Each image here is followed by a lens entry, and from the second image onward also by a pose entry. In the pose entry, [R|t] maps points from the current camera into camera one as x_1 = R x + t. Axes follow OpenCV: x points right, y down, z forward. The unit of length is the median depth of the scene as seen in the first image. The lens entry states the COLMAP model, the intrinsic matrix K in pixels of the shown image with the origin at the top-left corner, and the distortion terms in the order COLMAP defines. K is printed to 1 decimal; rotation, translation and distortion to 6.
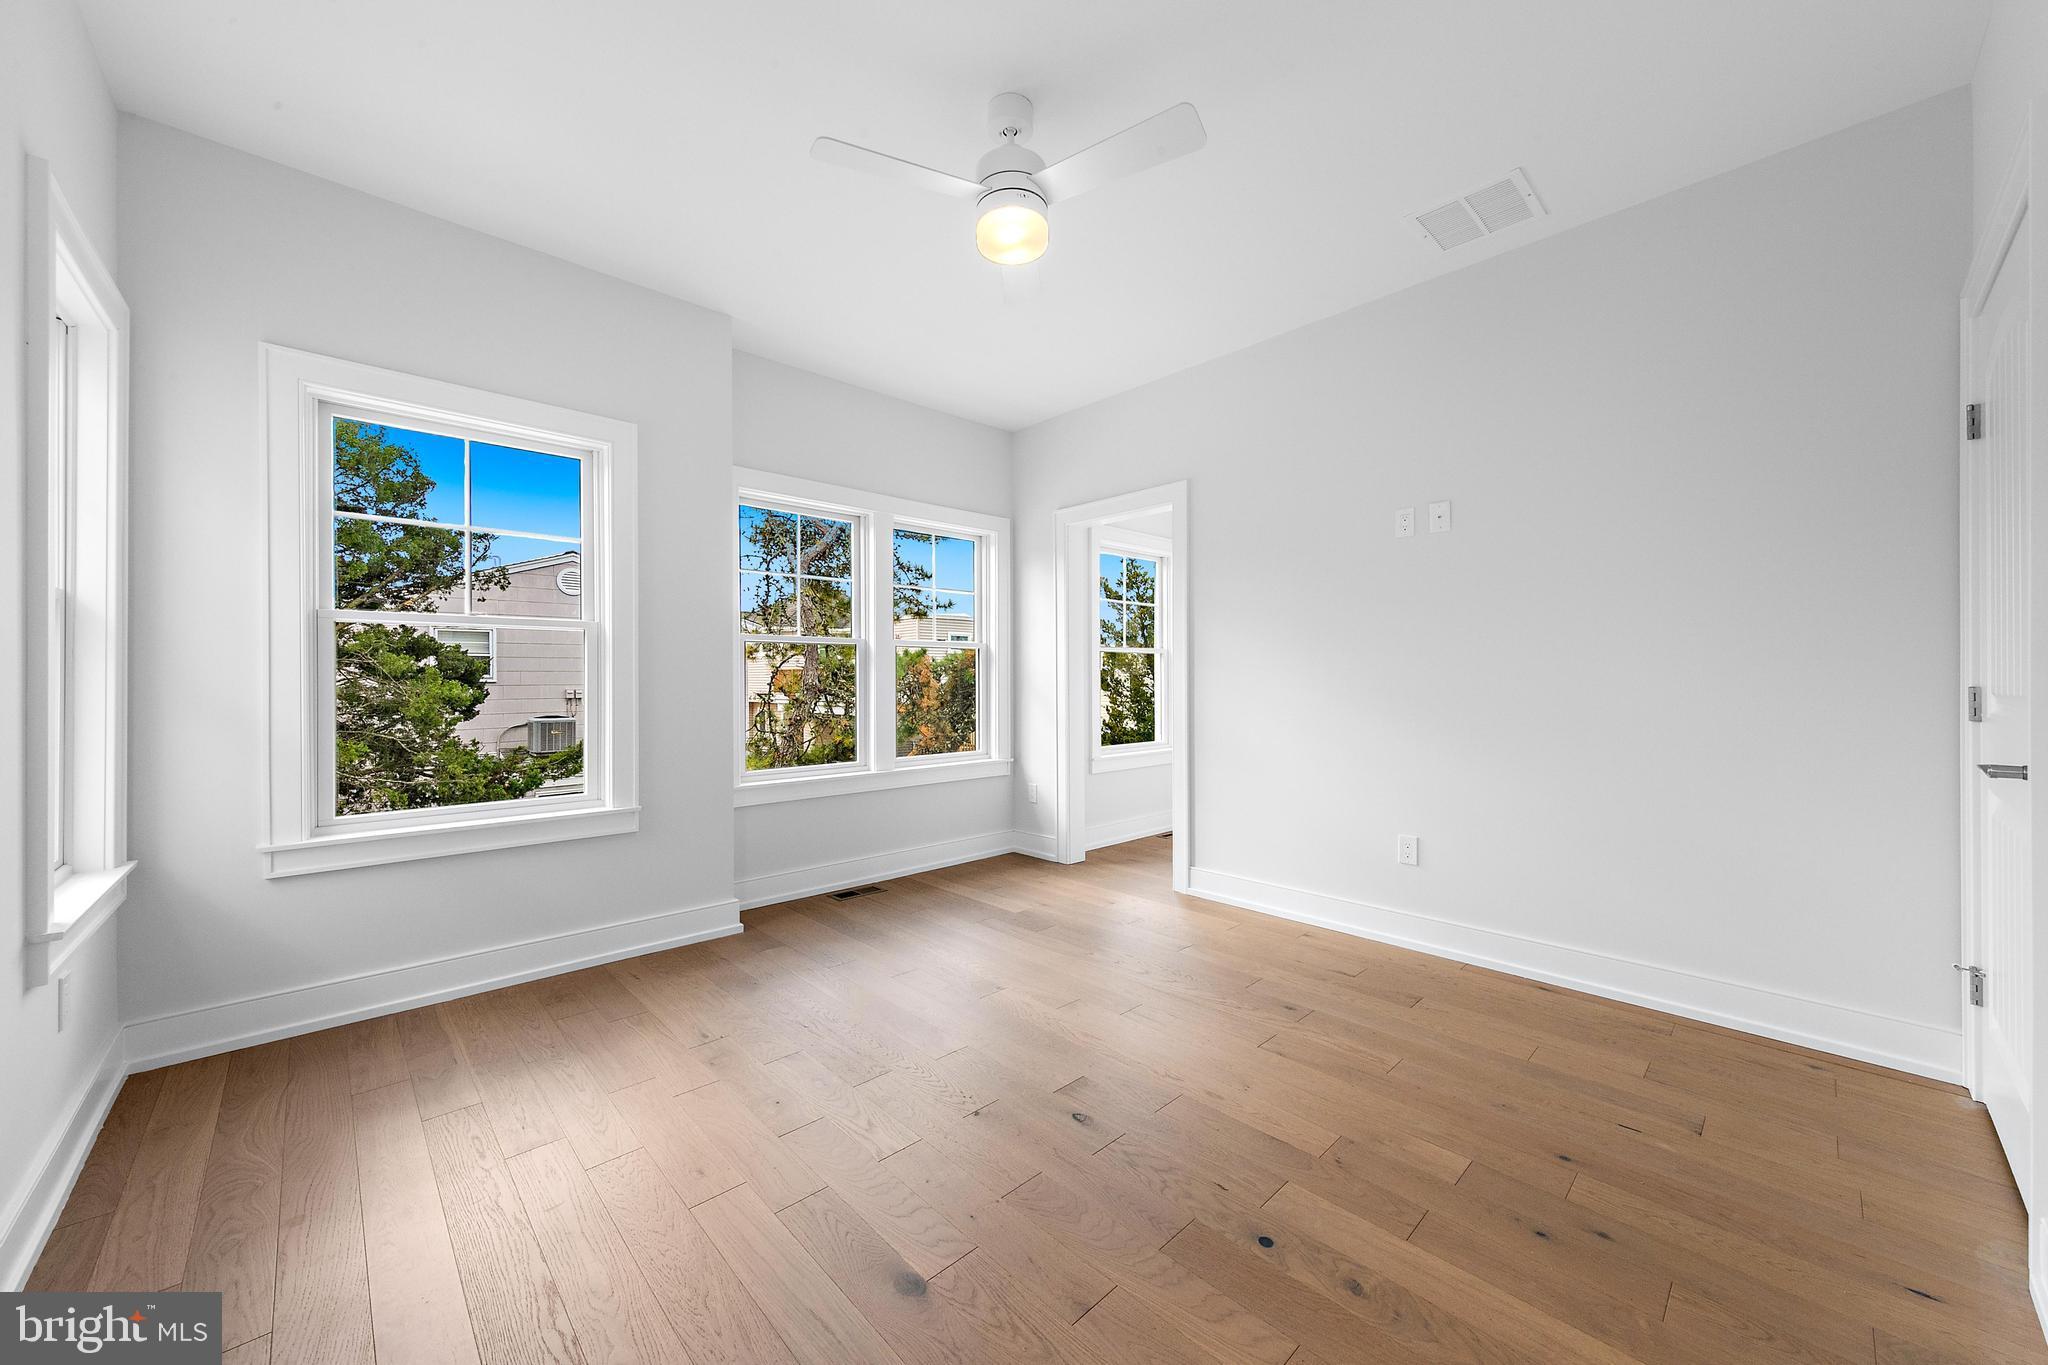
lens RADIAL K [[751.5, 0, 1027.0], [0, 751.5, 687.7], [0, 0, 1]] dist [-0.001581, -0.000412]
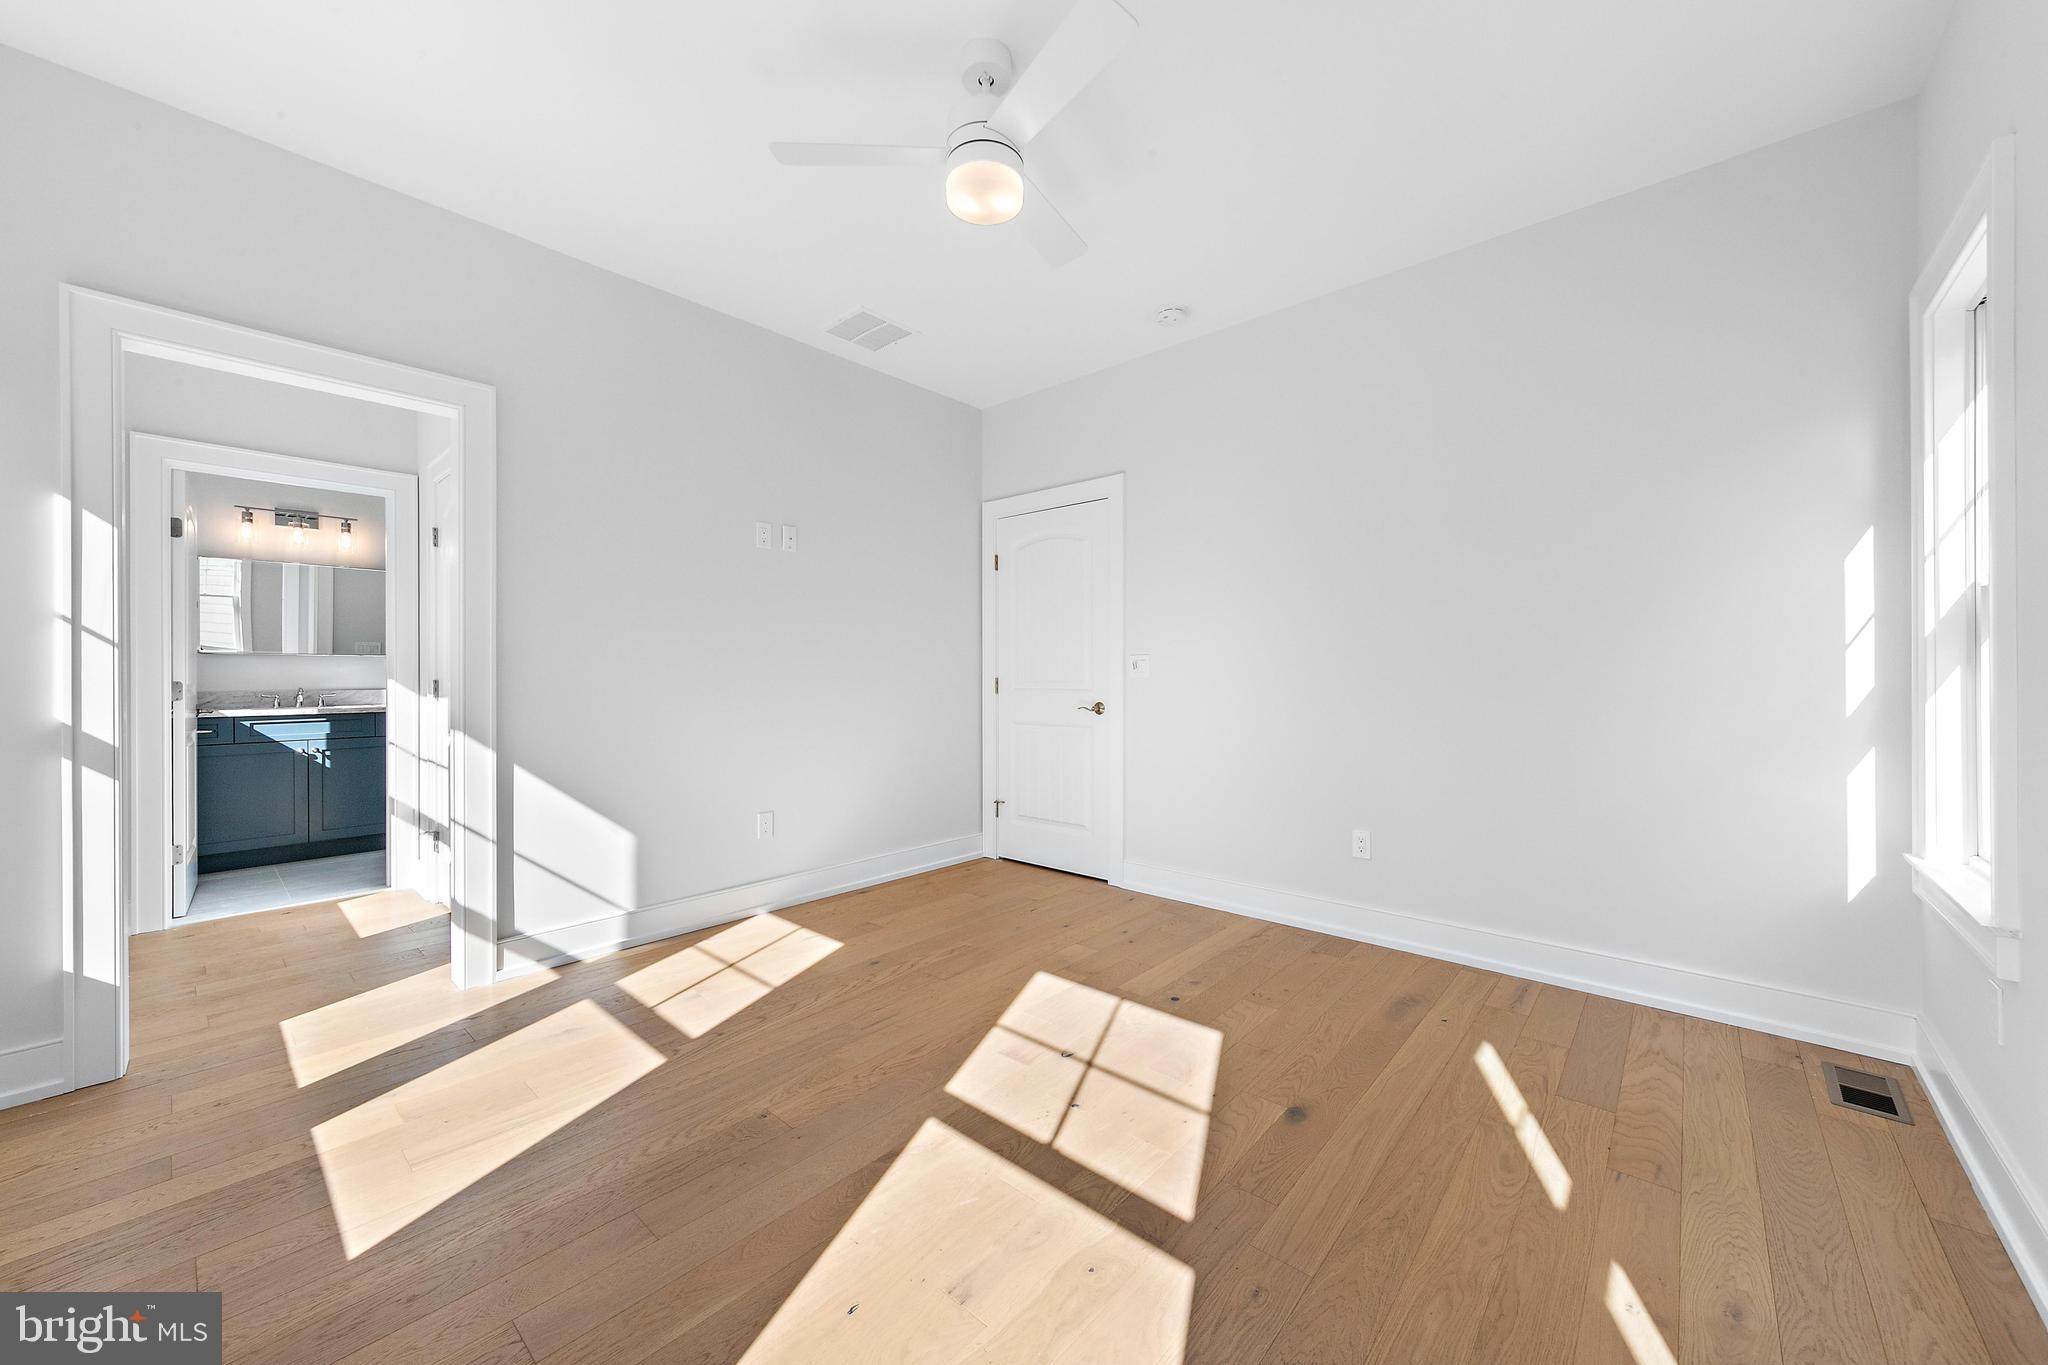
lens RADIAL K [[751.5, 0, 1025.0], [0, 751.5, 675.2], [0, 0, 1]] dist [-0.001581, -0.000412]
pose [[-0.105939, 0.023157, 0.994103, -0.680481], [0.000474, 0.999730, -0.023238, 0.019476], [-0.994373, -0.001990, -0.105921, 0.755088]]
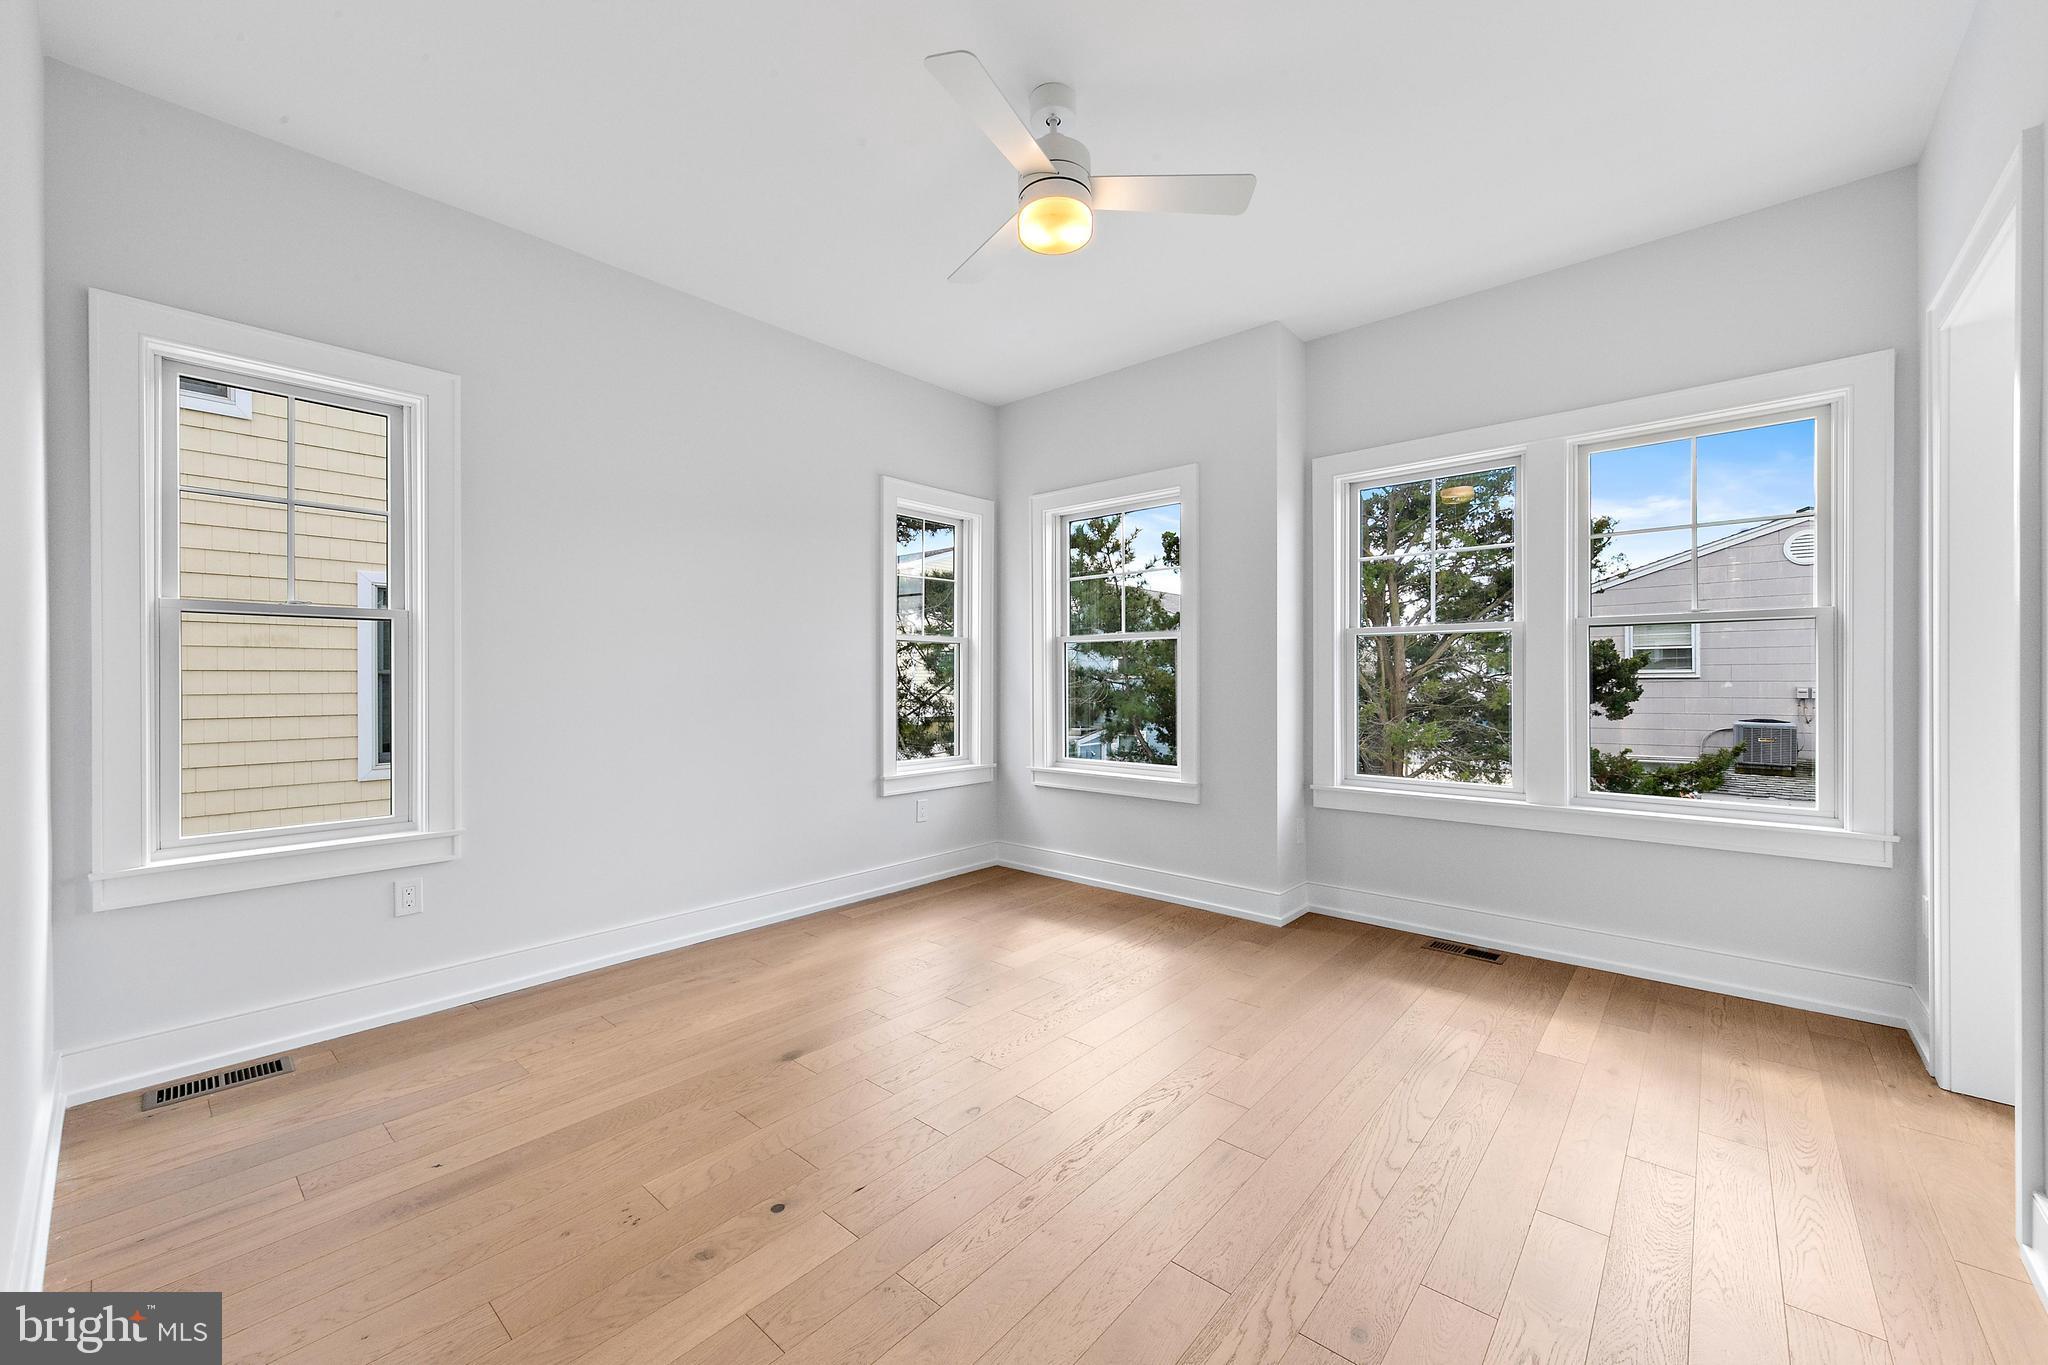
lens RADIAL K [[785.1, 0, 1008.7], [0, 785.1, 685.5], [0, 0, 1]] dist [0.004296, -0.000052]
pose [[0.075151, 0.008096, -0.997139, 0.729647], [-0.004986, 0.999958, 0.007743, -0.007689], [0.997160, 0.004390, 0.075188, 0.622229]]
